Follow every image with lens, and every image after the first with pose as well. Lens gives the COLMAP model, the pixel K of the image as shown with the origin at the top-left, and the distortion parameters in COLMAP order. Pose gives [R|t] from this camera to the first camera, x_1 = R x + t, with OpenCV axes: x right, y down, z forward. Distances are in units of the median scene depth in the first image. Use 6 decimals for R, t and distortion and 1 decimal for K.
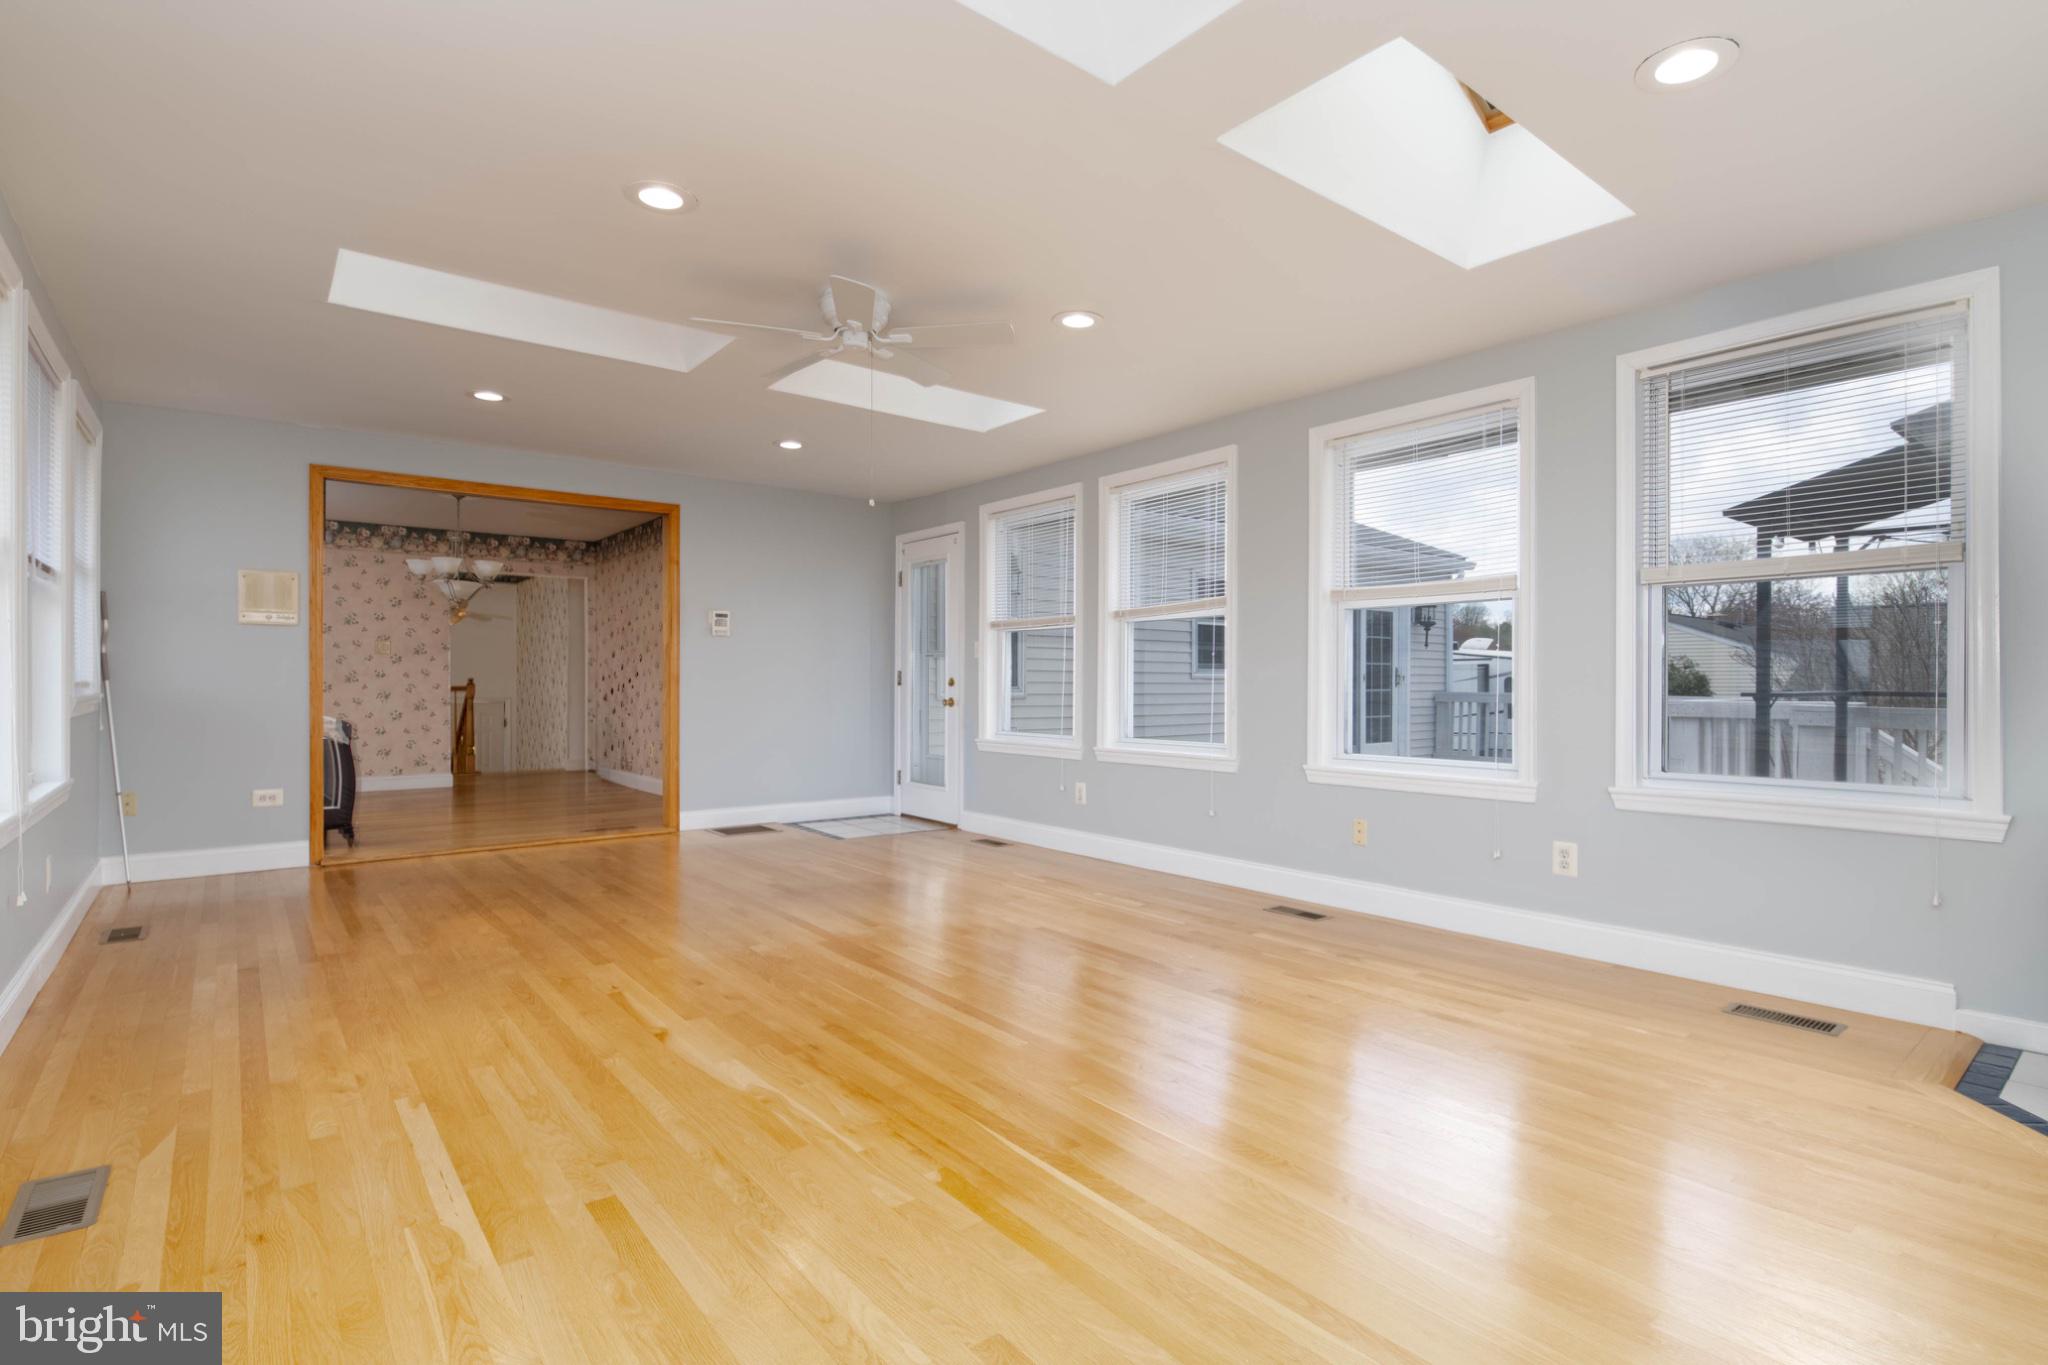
lens RADIAL K [[987.2, 0, 1038.1], [0, 987.2, 688.0], [0, 0, 1]] dist [0.003318, -0.010599]
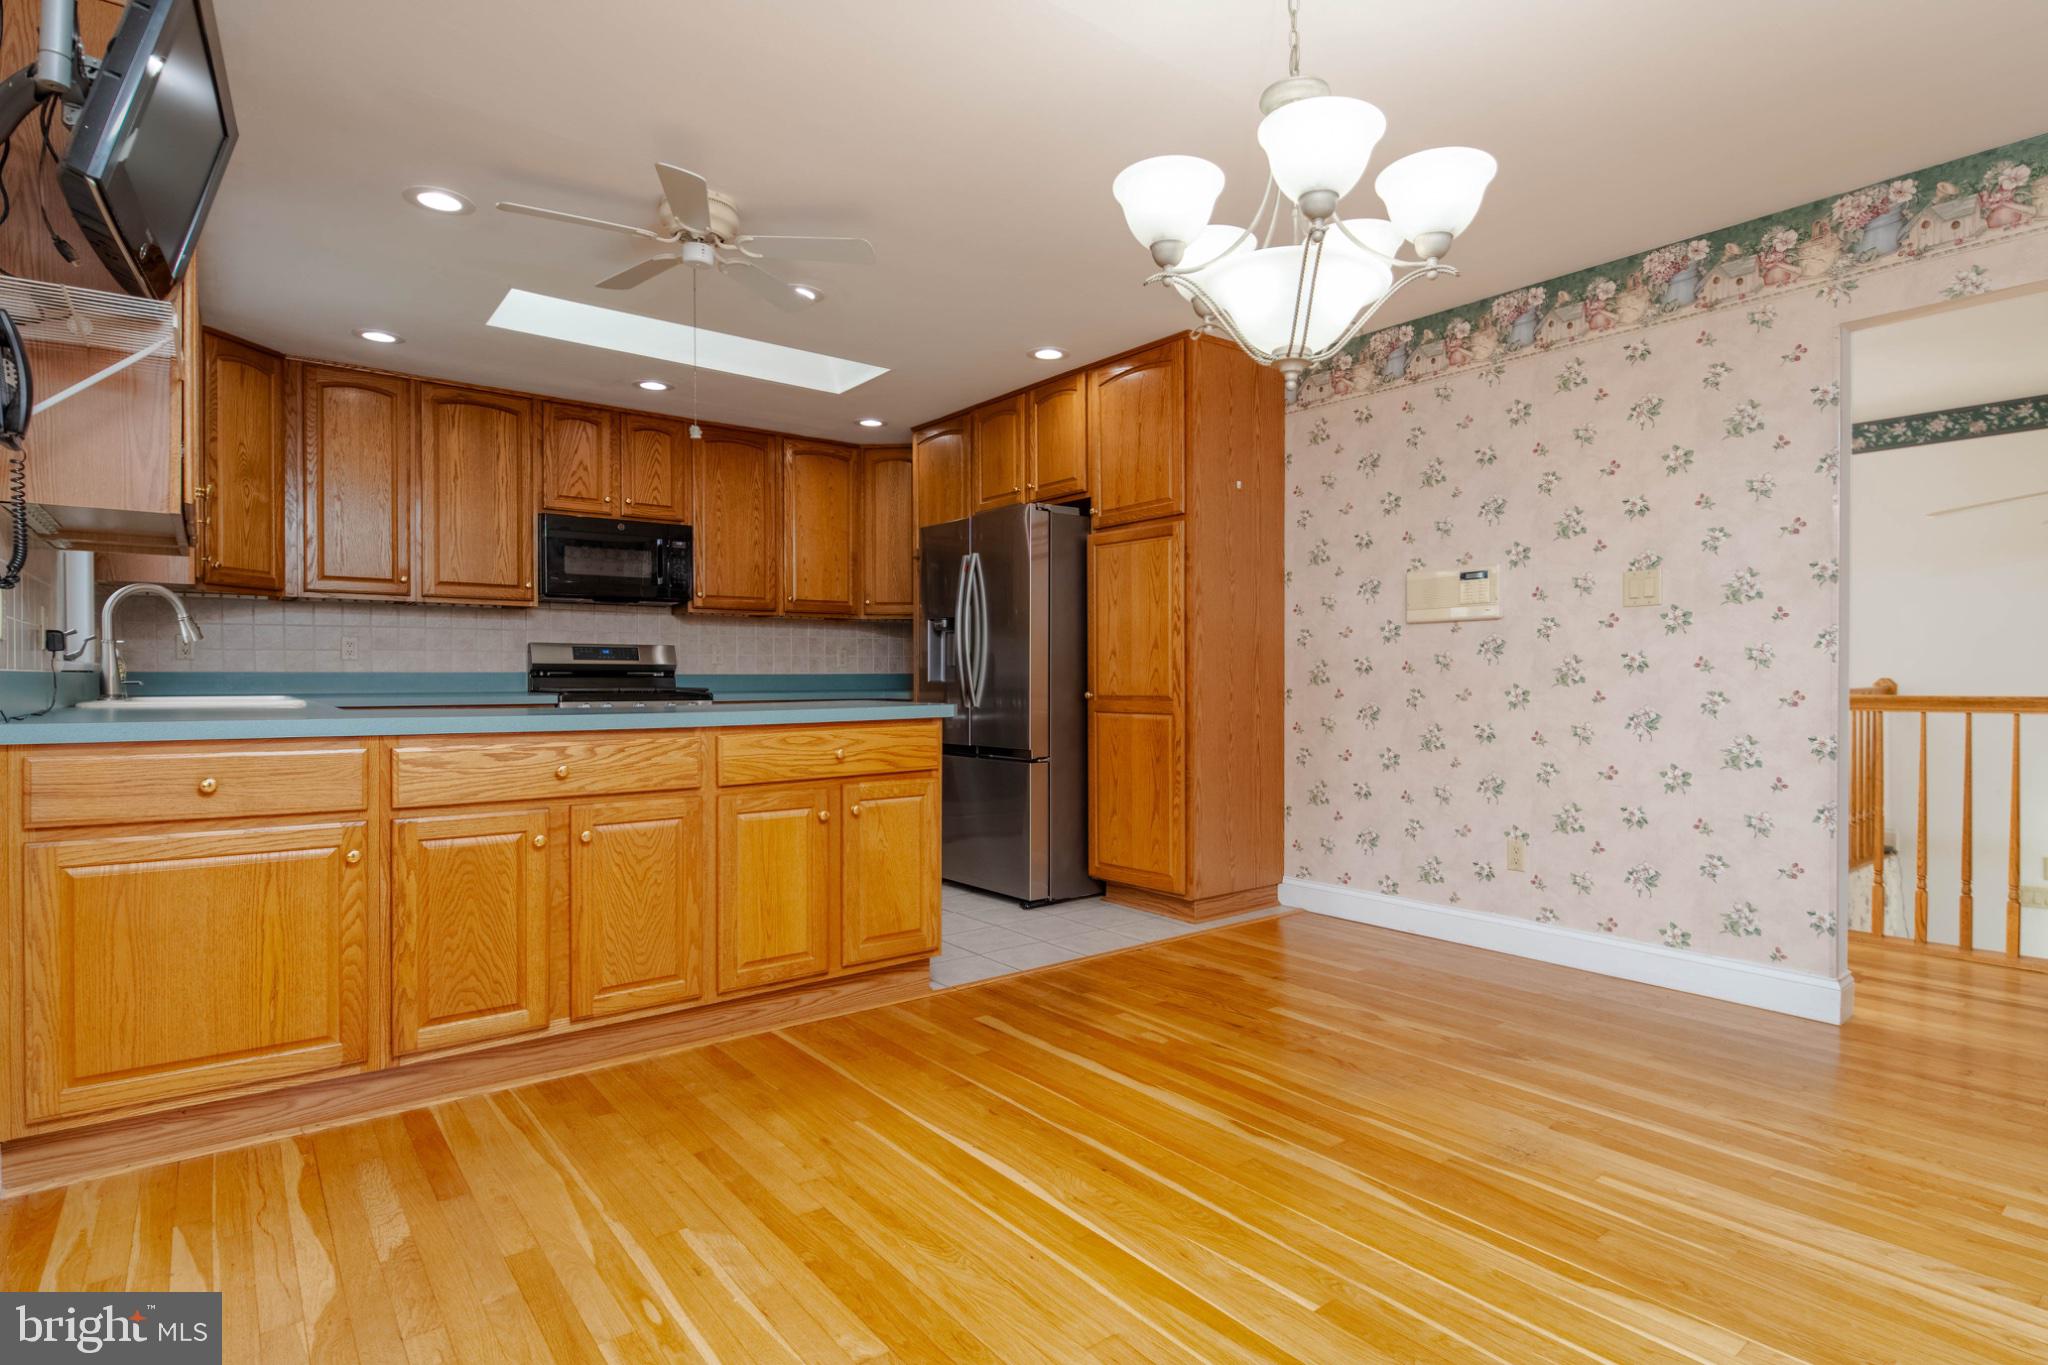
lens RADIAL K [[1040.0, 0, 1031.8], [0, 1040.0, 685.8], [0, 0, 1]] dist [0.002867, 0.000045]
pose [[-0.015521, 0.011454, -0.999814, -0.274677], [-0.004453, 0.999924, 0.011524, -0.009073], [0.999870, 0.004631, -0.015469, 0.779797]]
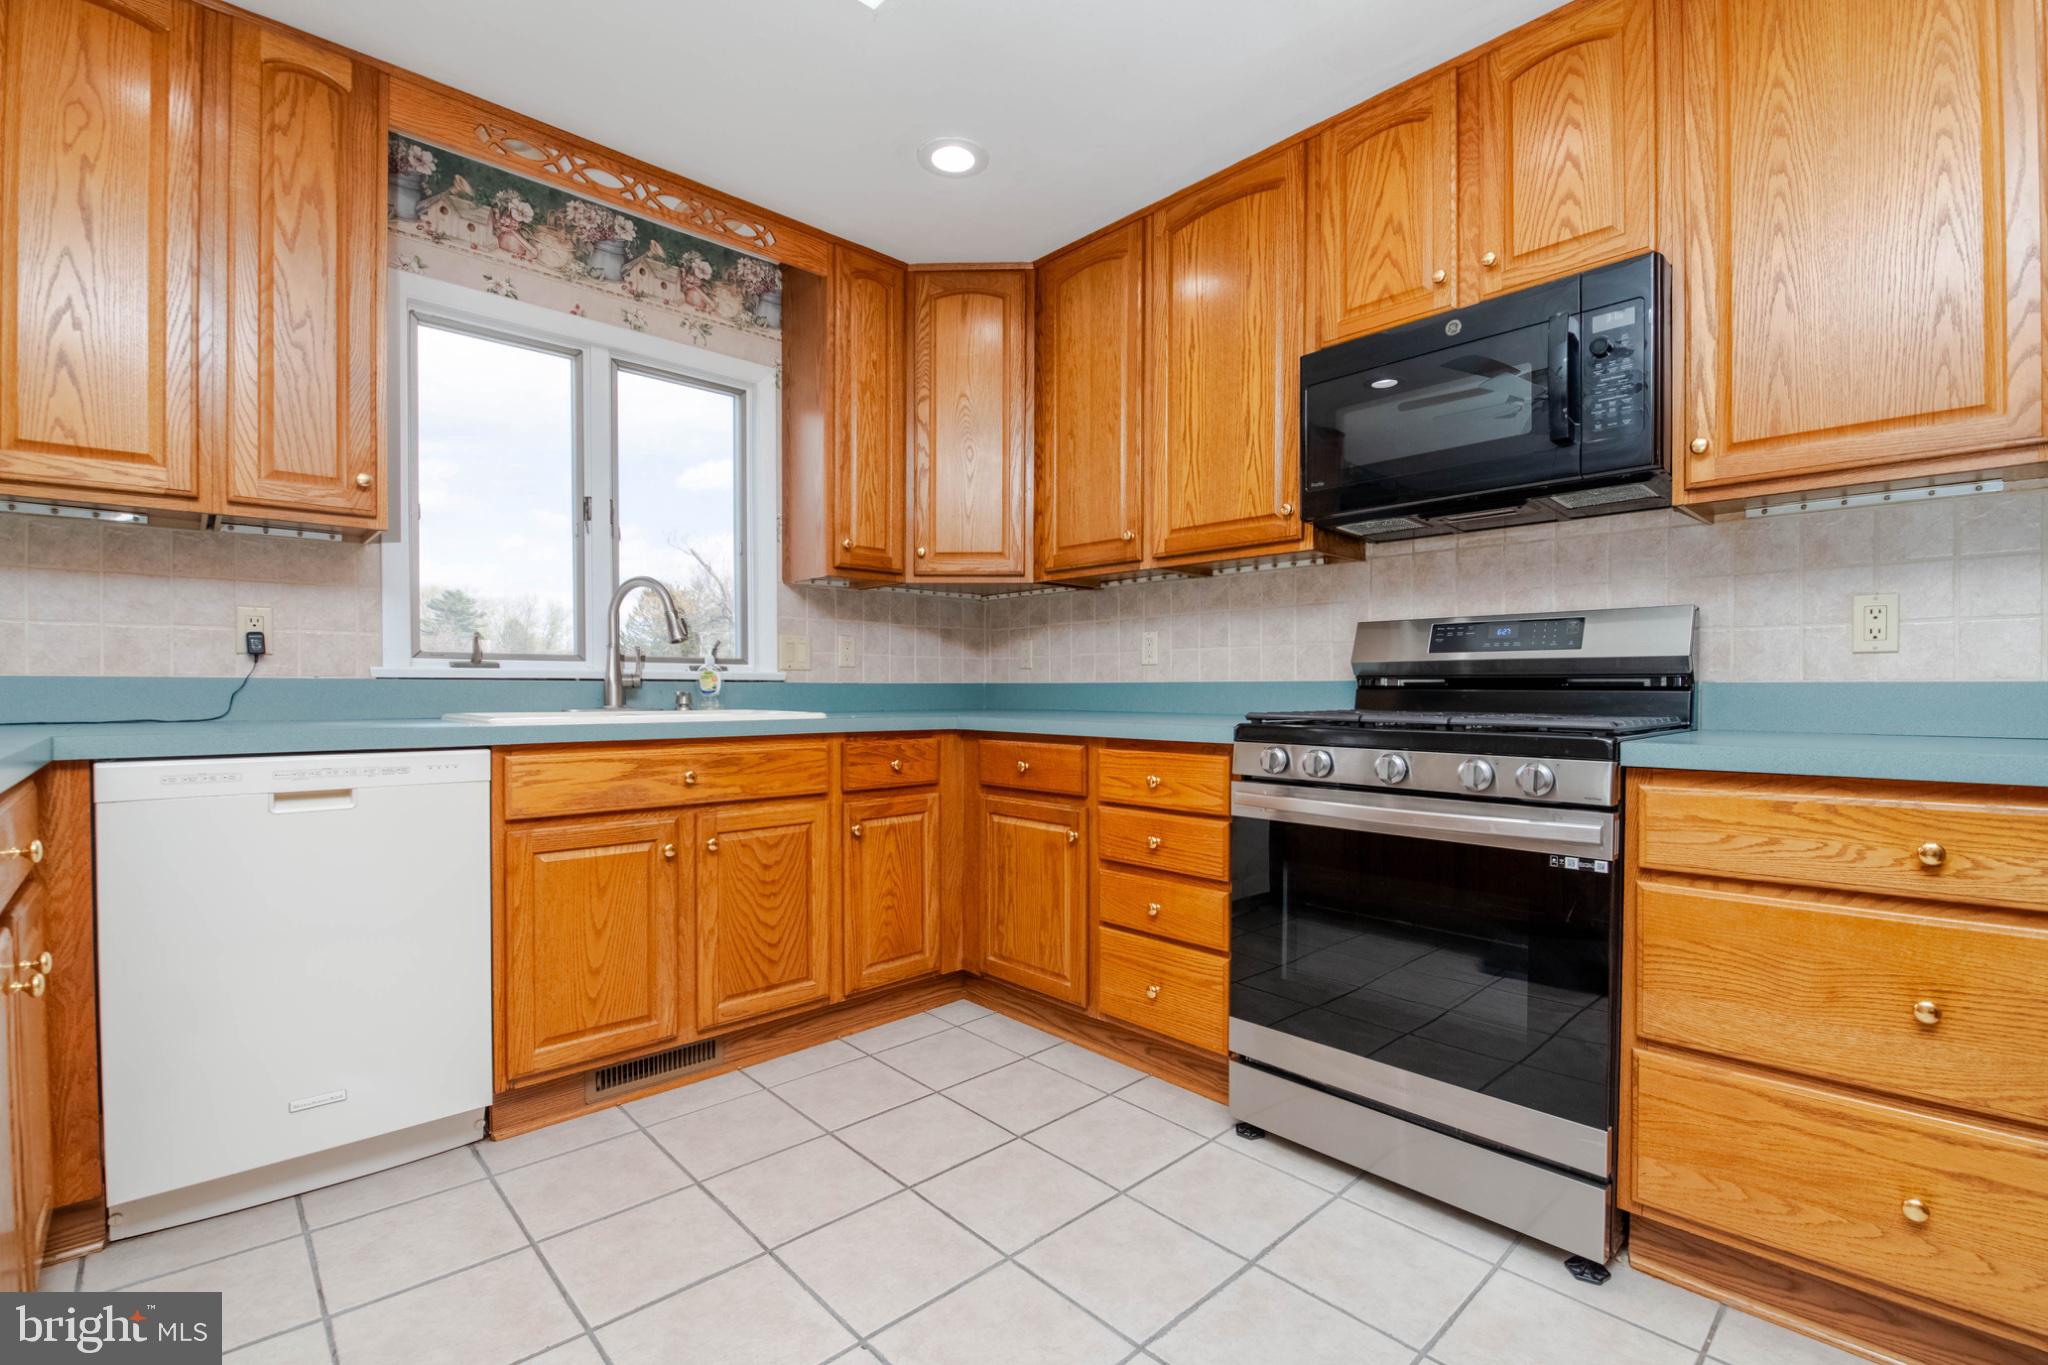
lens RADIAL K [[908.8, 0, 1031.2], [0, 908.8, 699.0], [0, 0, 1]] dist [0.001780, -0.011190]
pose [[-0.997207, -0.002179, -0.074653, -0.759483], [-0.003244, 0.999895, 0.014138, -0.006825], [0.074614, 0.014340, -0.997109, 0.743175]]
